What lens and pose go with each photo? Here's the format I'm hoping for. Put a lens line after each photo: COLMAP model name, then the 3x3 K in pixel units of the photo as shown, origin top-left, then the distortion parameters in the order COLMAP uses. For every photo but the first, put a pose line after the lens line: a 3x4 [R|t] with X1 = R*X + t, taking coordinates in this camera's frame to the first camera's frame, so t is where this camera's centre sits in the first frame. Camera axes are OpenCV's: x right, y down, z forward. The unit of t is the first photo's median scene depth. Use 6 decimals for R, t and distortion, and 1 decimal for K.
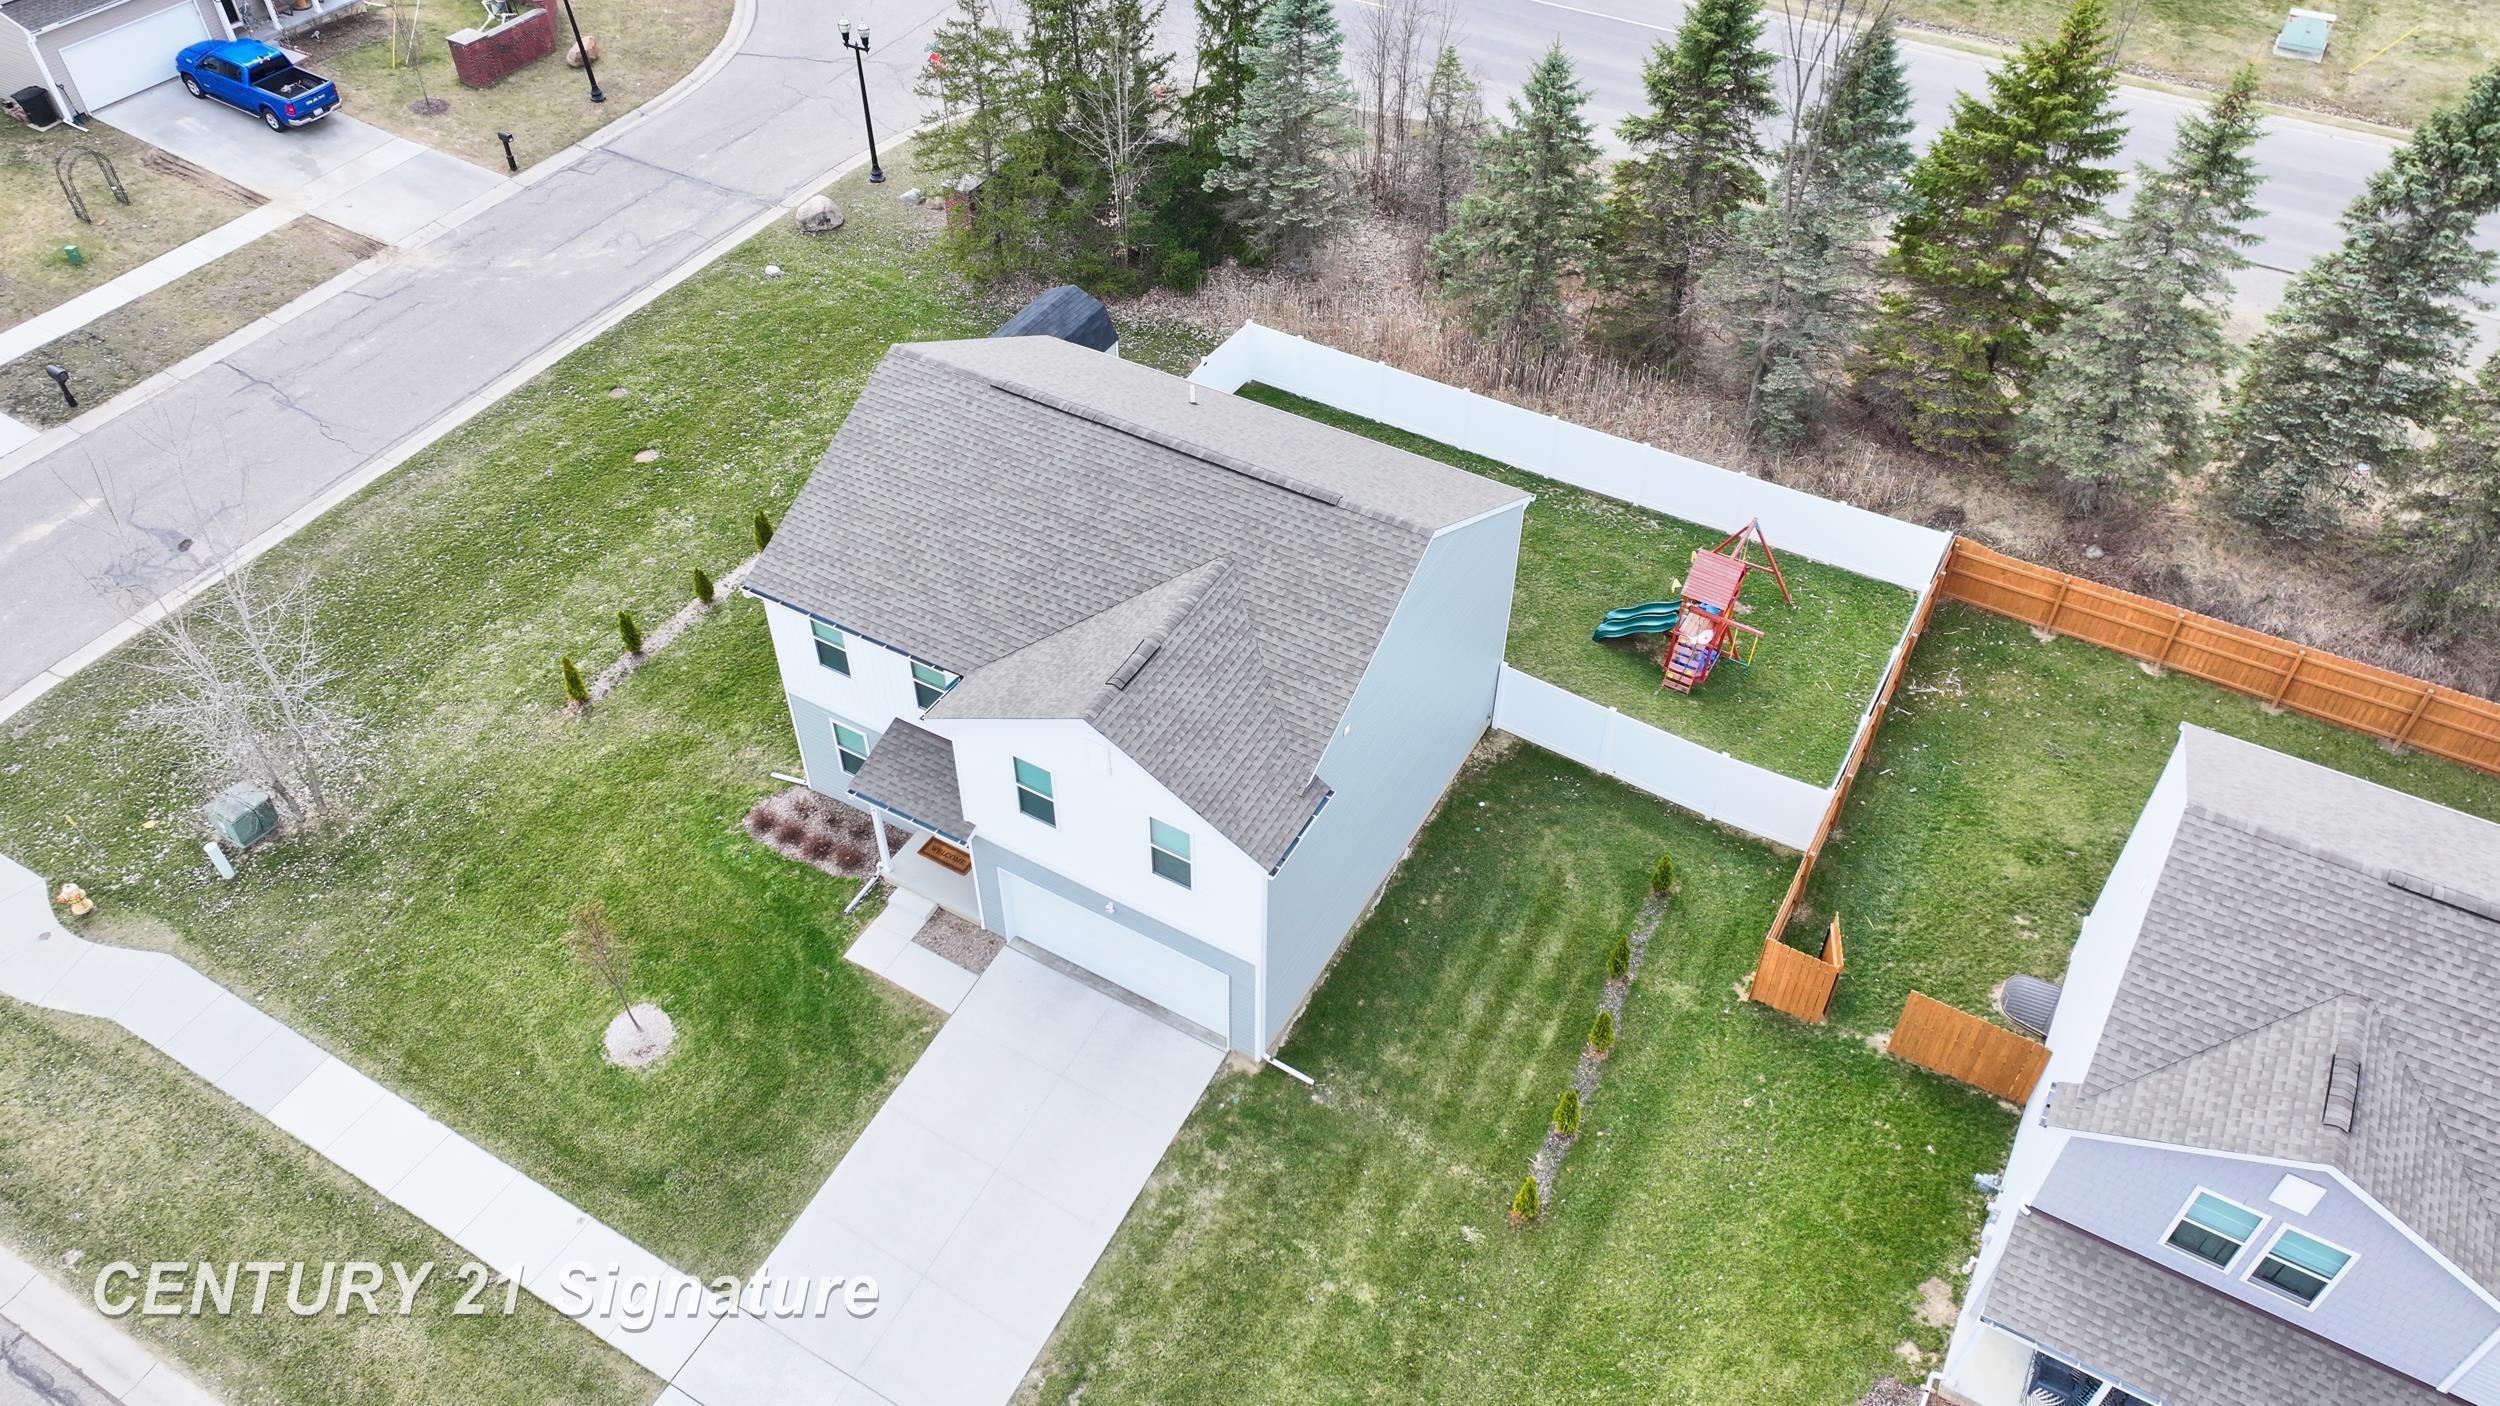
lens RADIAL K [[1753.3, 0, 1251.4], [0, 1753.3, 690.6], [0, 0, 1]] dist [-0.003116, 0.022445]
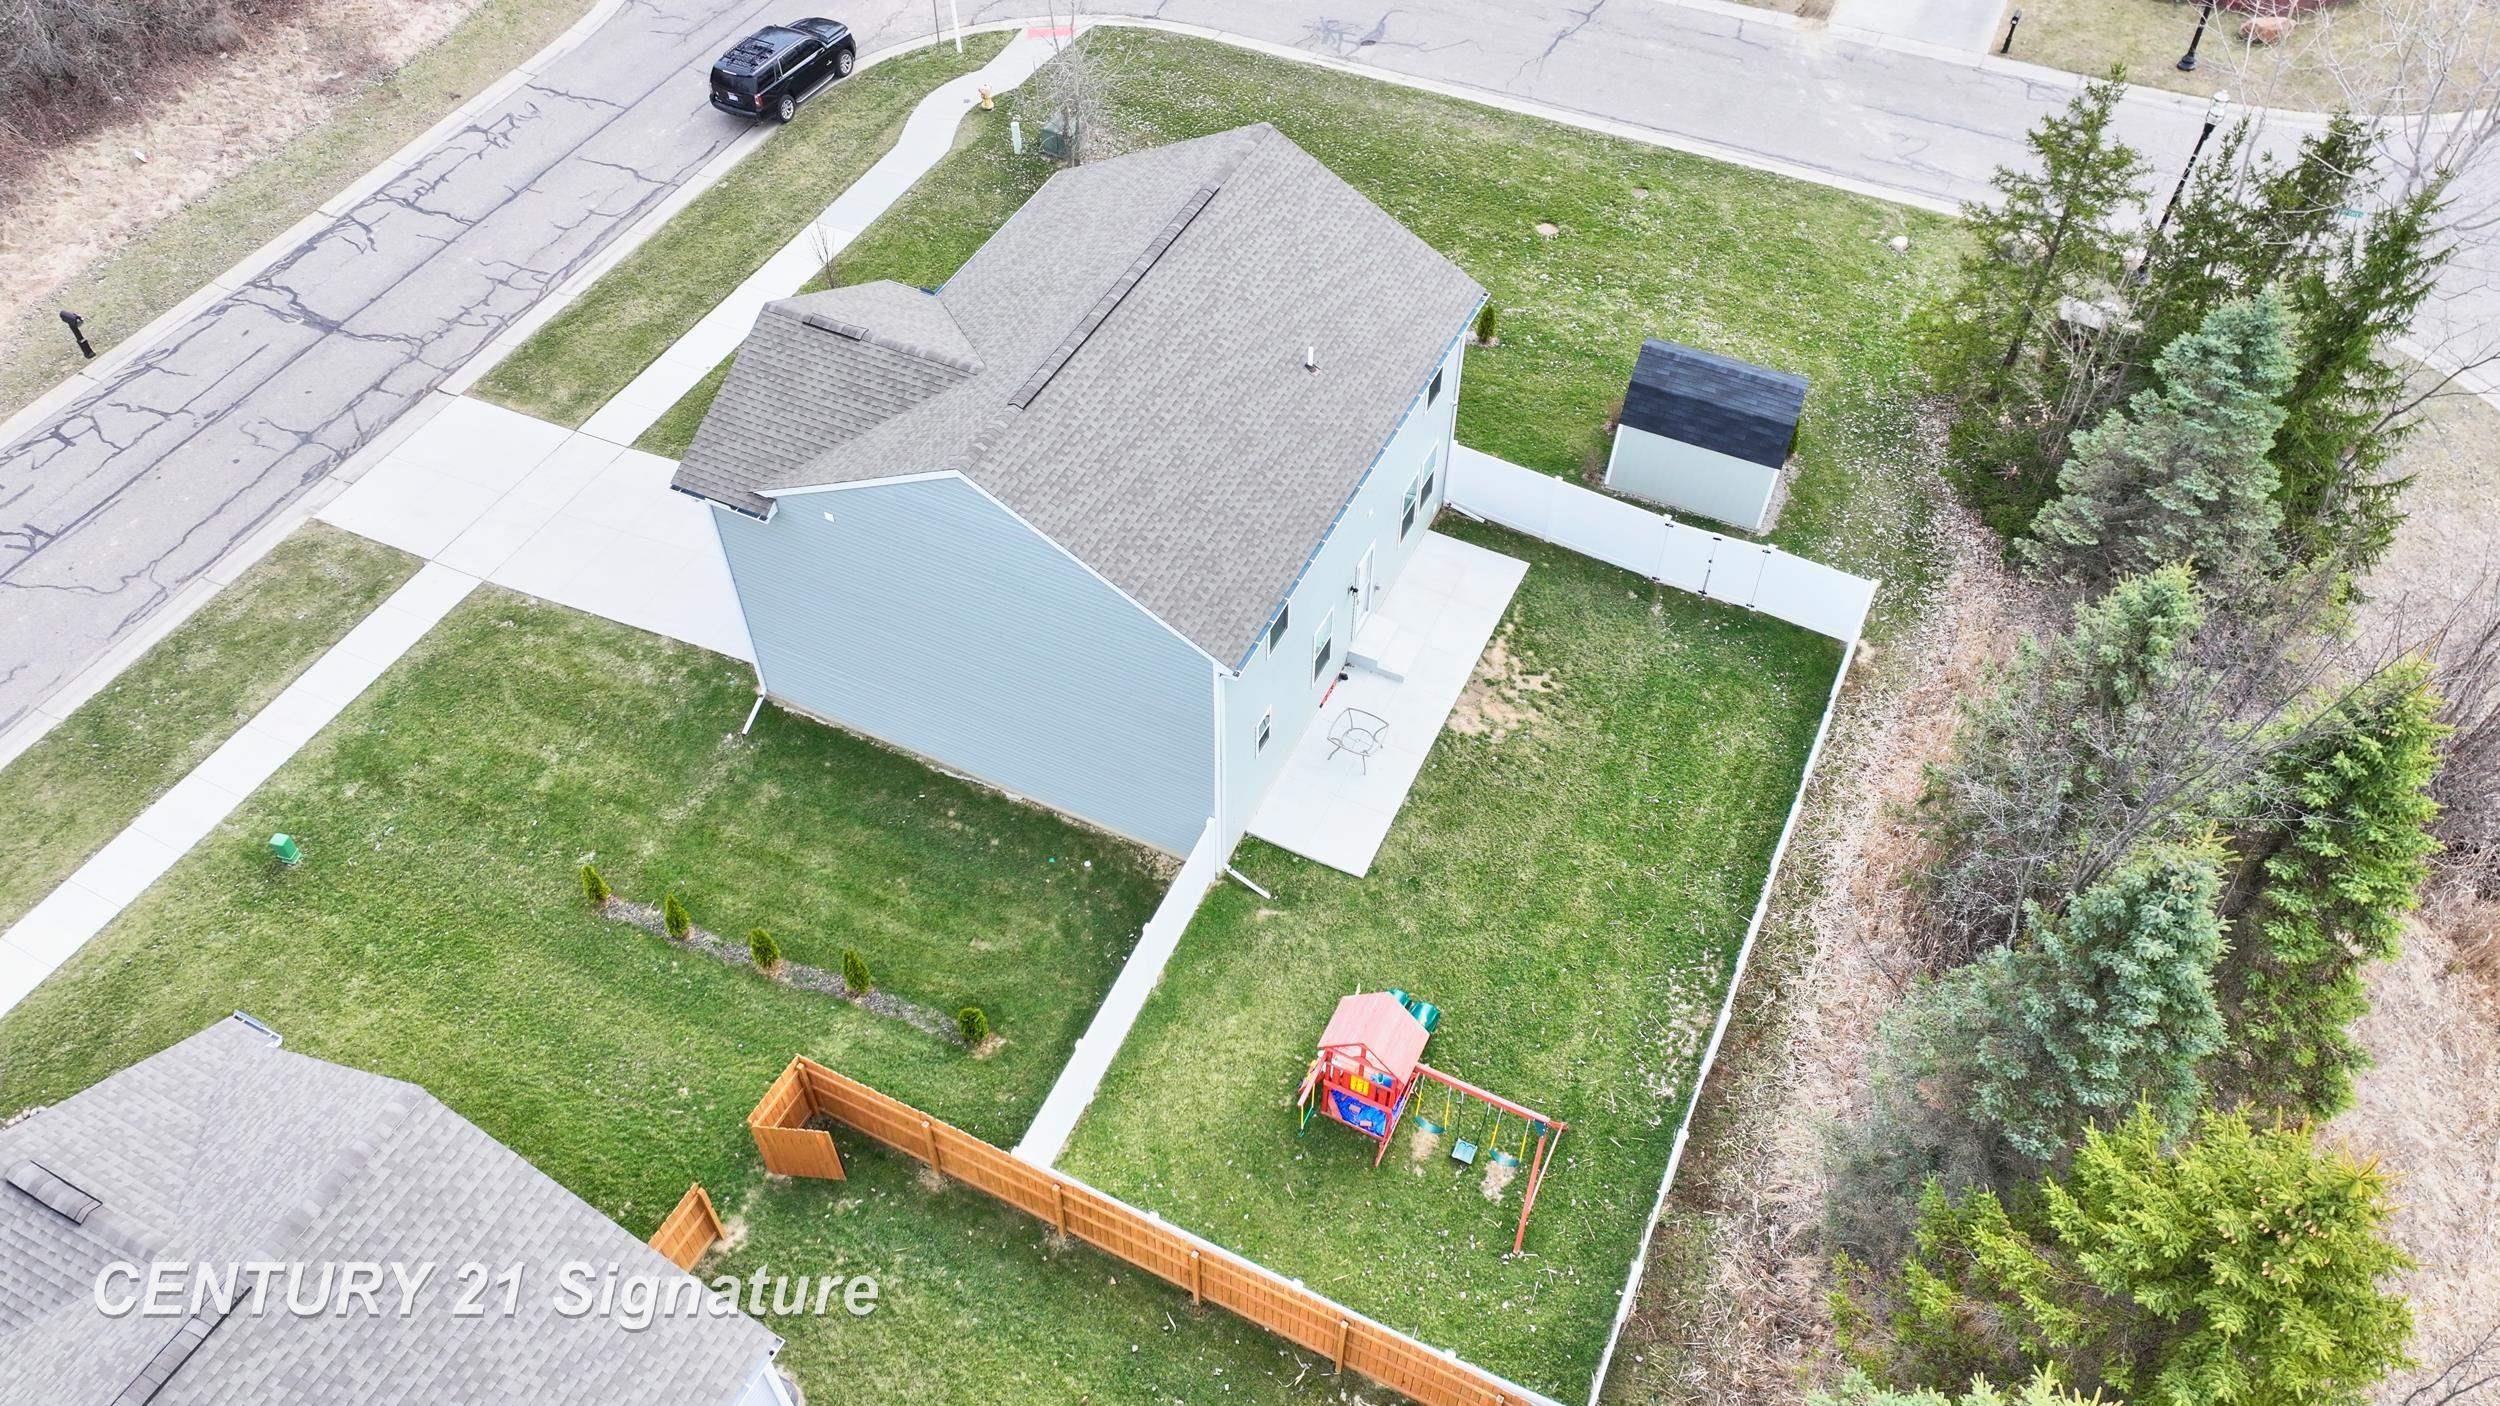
lens RADIAL K [[1753.3, 0, 1236.4], [0, 1753.3, 702.7], [0, 0, 1]] dist [-0.003116, 0.022445]
pose [[0.070752, 0.749540, -0.658167, 0.683810], [-0.688150, 0.514338, 0.511768, -0.504928], [0.722111, 0.416709, 0.552186, 0.528750]]
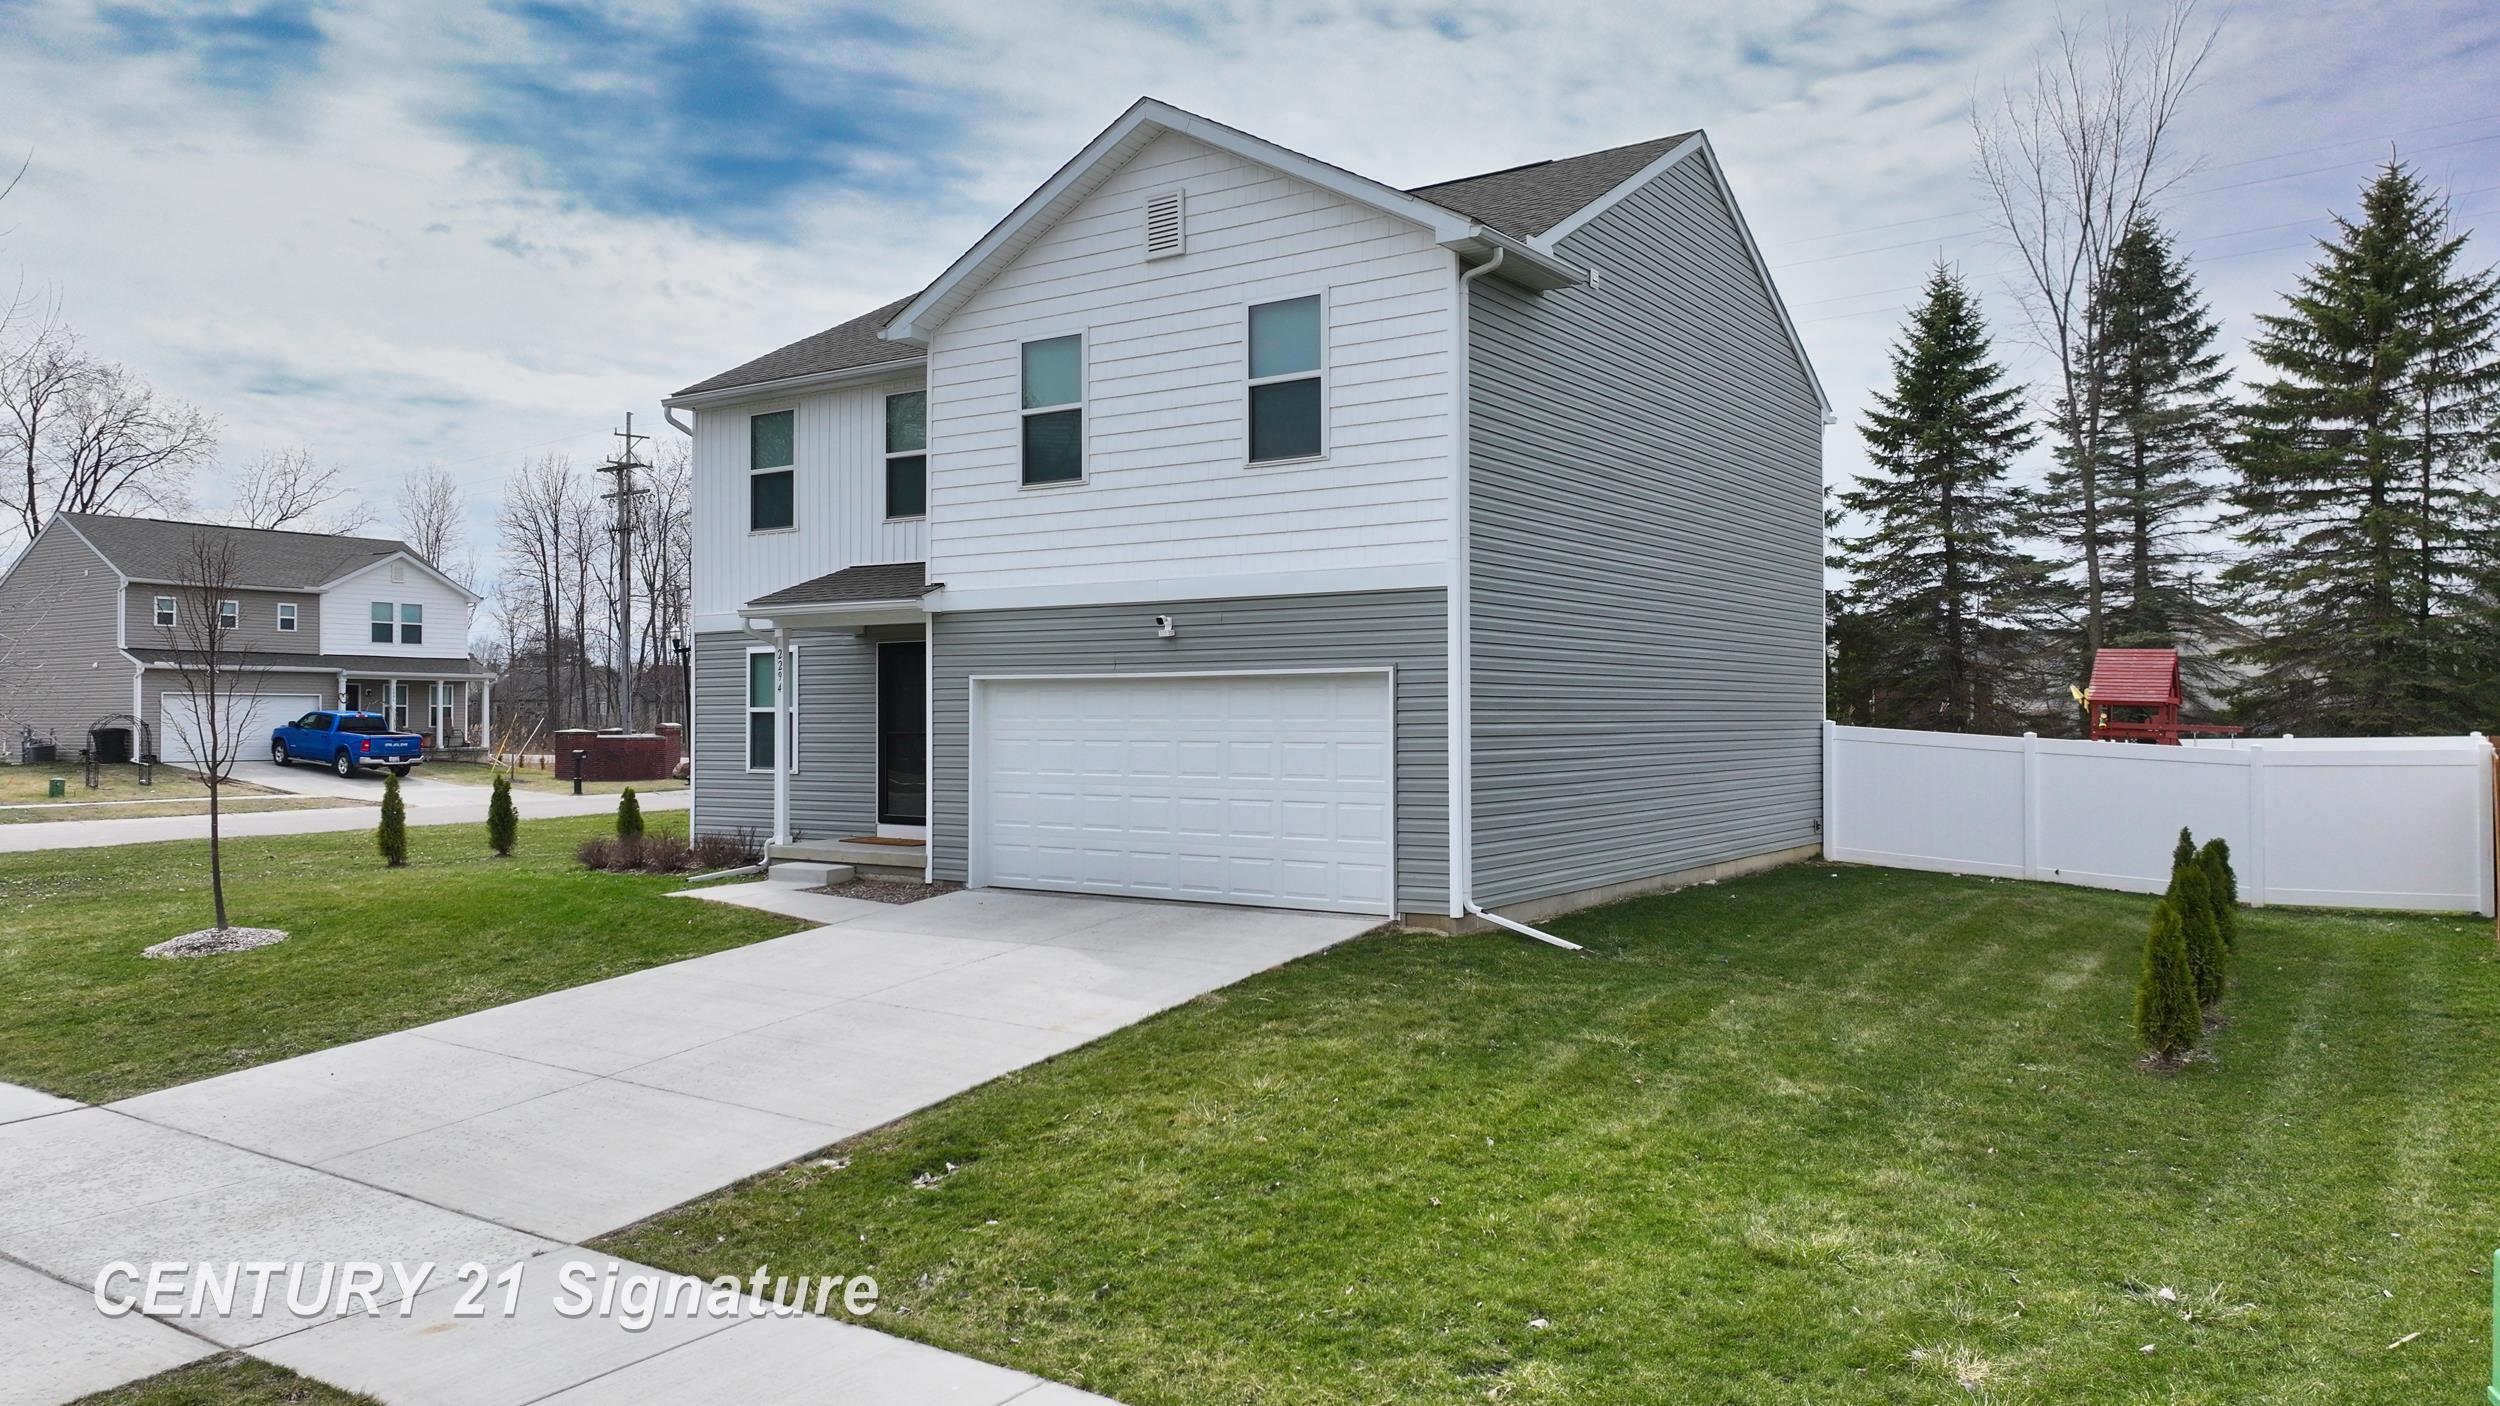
lens RADIAL K [[1753.3, 0, 1257.8], [0, 1753.3, 719.7], [0, 0, 1]] dist [-0.003116, 0.022445]
pose [[0.997275, 0.000347, -0.073768, -0.012823], [-0.051168, 0.723576, -0.688345, 0.436960], [0.053137, 0.690244, 0.721623, 0.550527]]
